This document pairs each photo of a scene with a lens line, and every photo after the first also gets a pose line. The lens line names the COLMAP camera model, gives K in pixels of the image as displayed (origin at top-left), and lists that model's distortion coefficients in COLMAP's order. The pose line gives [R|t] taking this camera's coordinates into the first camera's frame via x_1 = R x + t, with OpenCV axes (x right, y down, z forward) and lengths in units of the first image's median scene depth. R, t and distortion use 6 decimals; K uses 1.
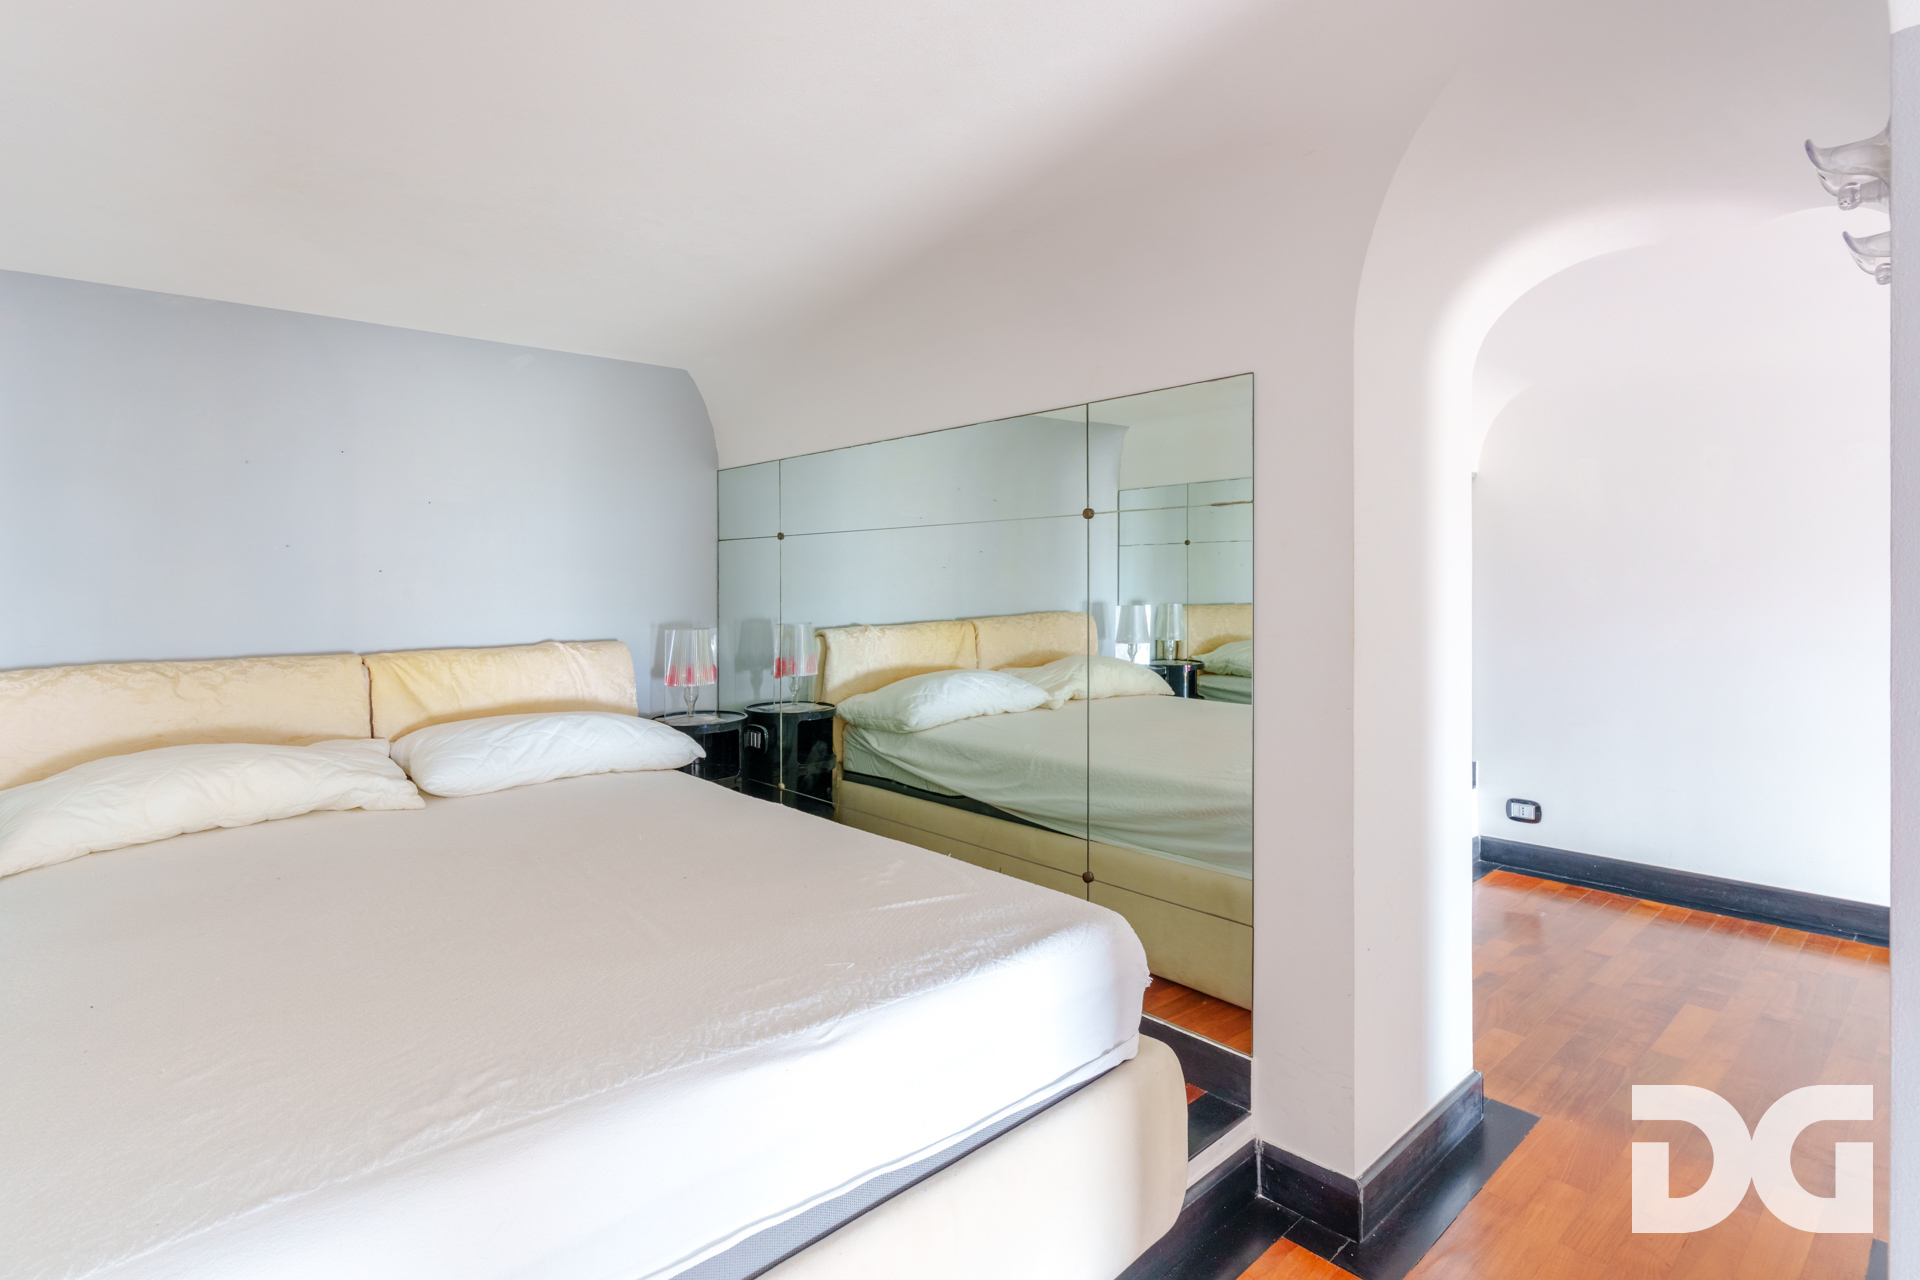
lens RADIAL K [[966.6, 0, 946.3], [0, 966.6, 563.4], [0, 0, 1]] dist [0.000919, 0.000194]
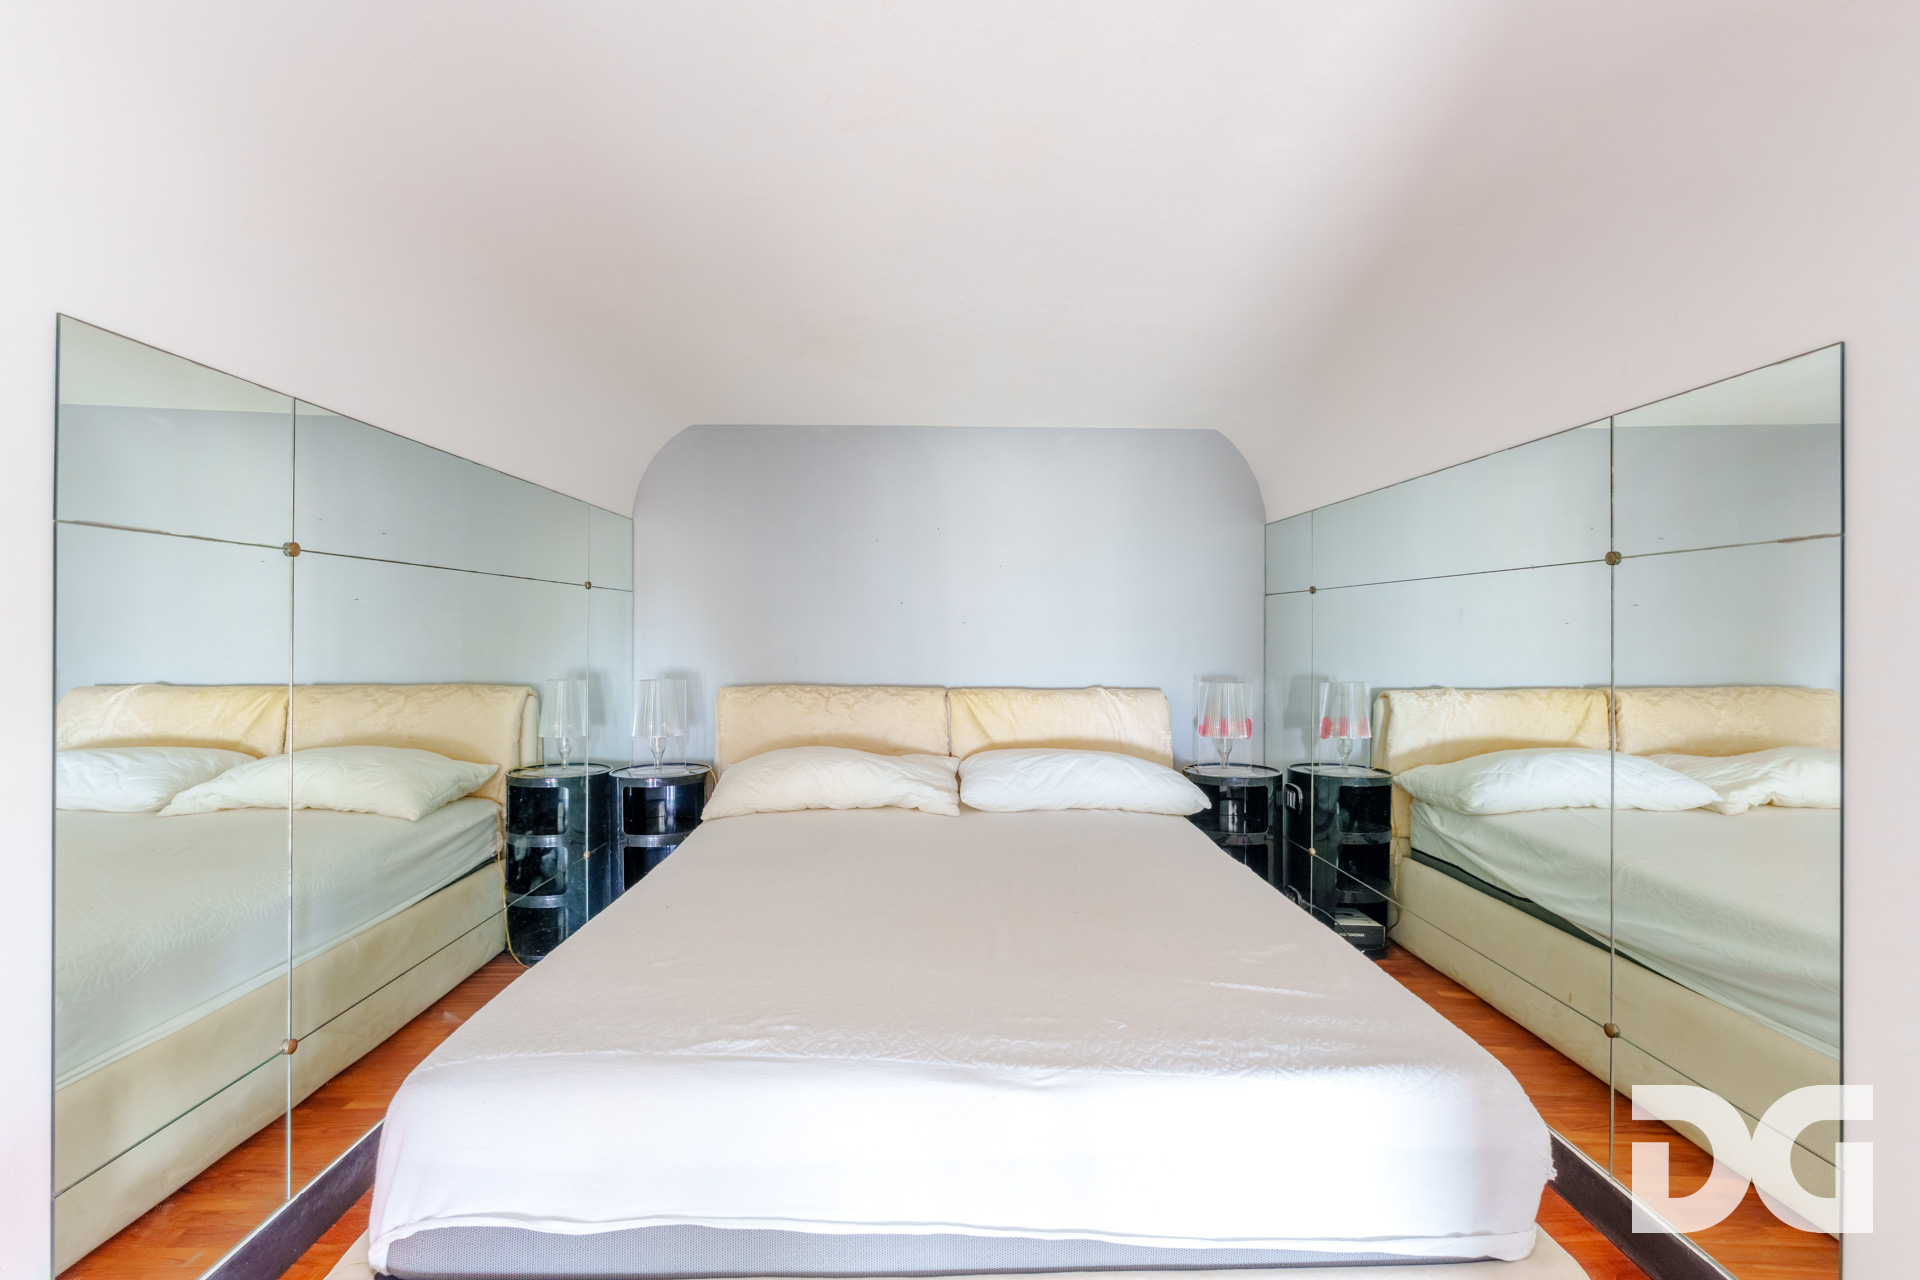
lens RADIAL K [[939.2, 0, 954.0], [0, 939.2, 604.8], [0, 0, 1]] dist [0.000715, 0.000902]
pose [[0.758870, -0.002325, -0.651237, 0.198619], [-0.004462, 0.999952, -0.008769, -0.004621], [0.651226, 0.009560, 0.758823, 0.073594]]
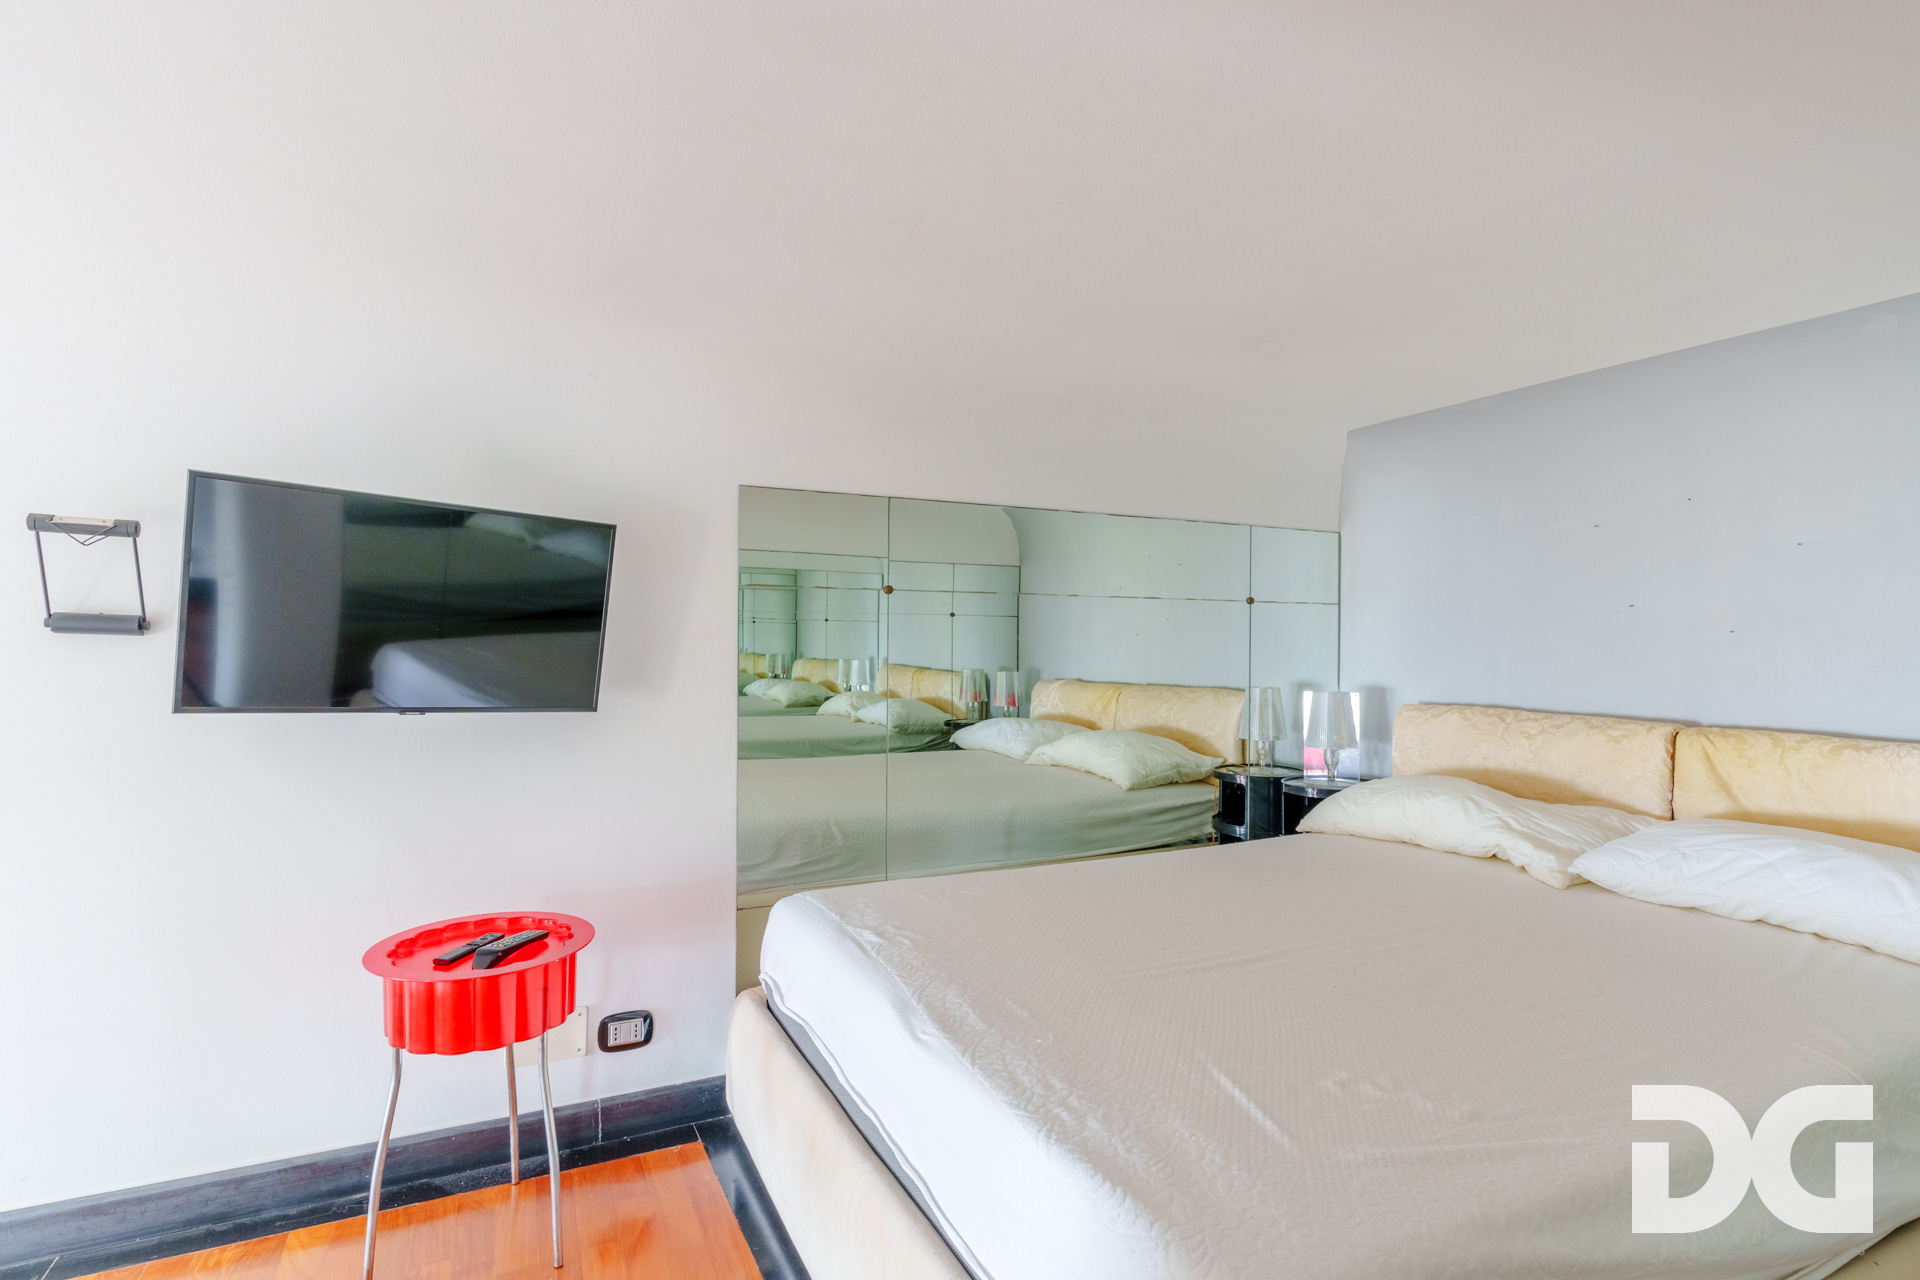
lens RADIAL K [[939.2, 0, 954.0], [0, 939.2, 604.8], [0, 0, 1]] dist [0.000715, 0.000902]
pose [[-0.282463, -0.027437, -0.958886, 0.419741], [0.011206, 0.999428, -0.031899, 0.002554], [0.959213, -0.019756, -0.281994, 0.591318]]
